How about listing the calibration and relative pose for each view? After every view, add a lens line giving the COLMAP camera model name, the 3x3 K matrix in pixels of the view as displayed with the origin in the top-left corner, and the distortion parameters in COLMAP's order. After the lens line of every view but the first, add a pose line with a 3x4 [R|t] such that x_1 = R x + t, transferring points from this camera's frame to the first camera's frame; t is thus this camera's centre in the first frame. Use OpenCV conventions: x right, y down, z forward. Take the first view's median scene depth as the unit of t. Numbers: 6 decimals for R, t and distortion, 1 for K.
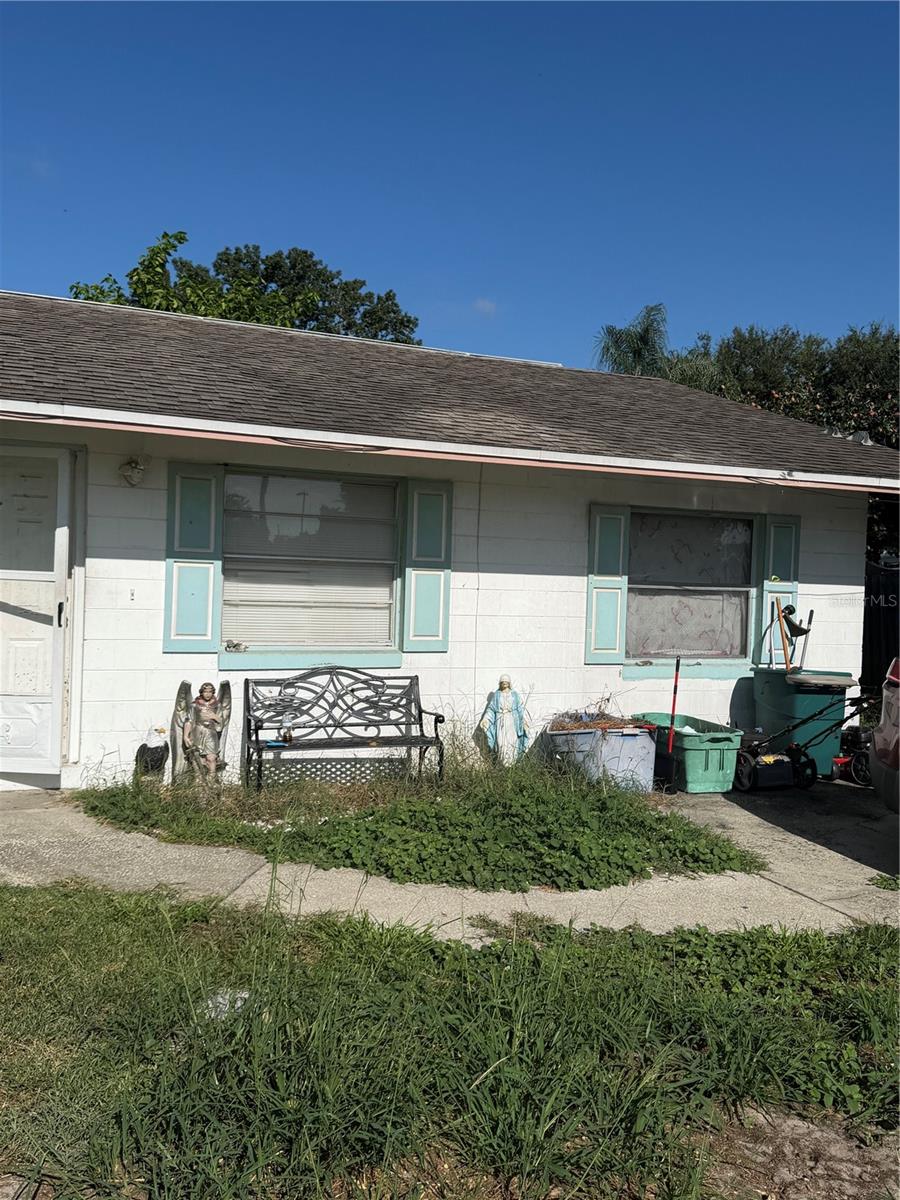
lens RADIAL K [[1052.3, 0, 450.0], [0, 1052.3, 600.0], [0, 0, 1]] dist [0.150815, -0.285025]
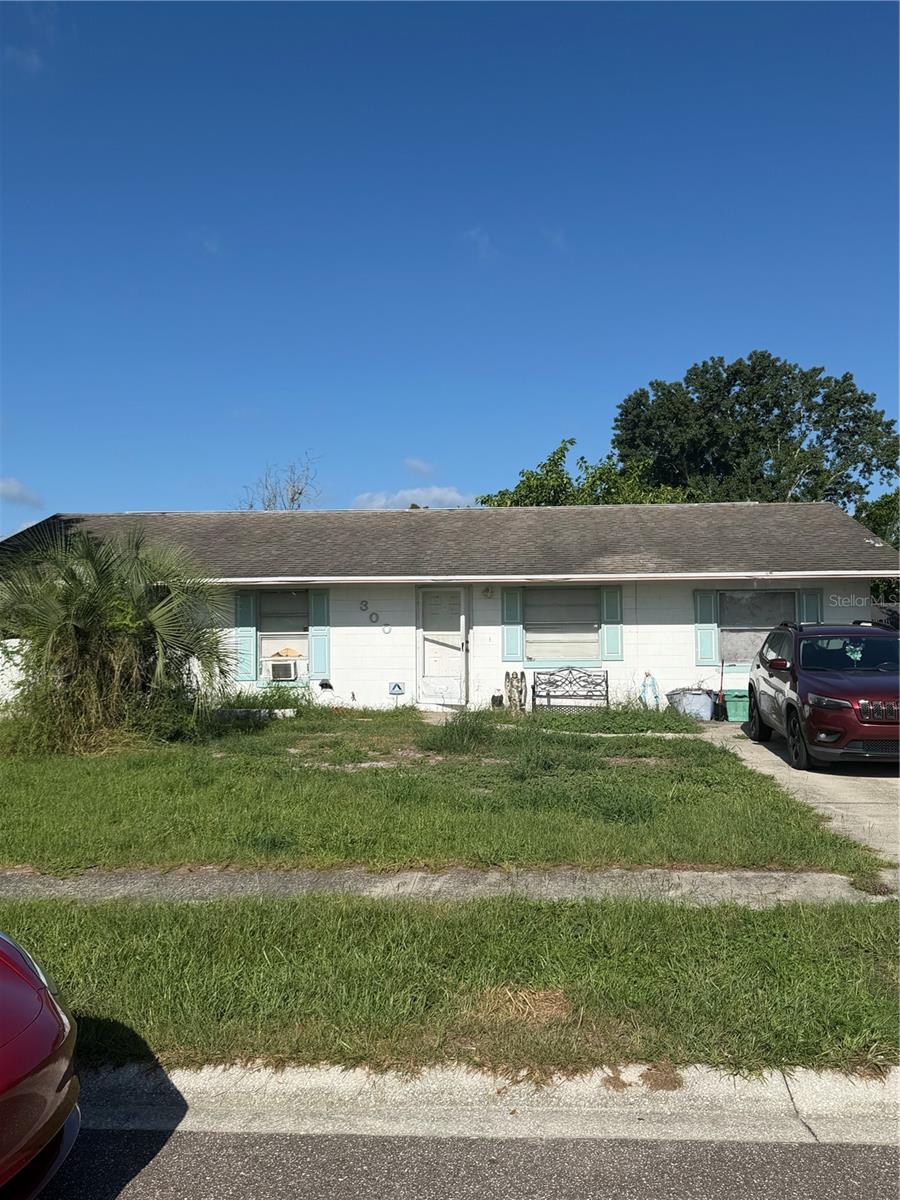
lens RADIAL K [[1052.3, 0, 450.0], [0, 1052.3, 600.0], [0, 0, 1]] dist [0.150815, -0.285025]
pose [[0.877113, -0.056845, -0.476908, 0.785012], [0.026667, 0.997203, -0.069817, 0.070444], [0.479543, 0.048520, 0.876176, -1.214681]]
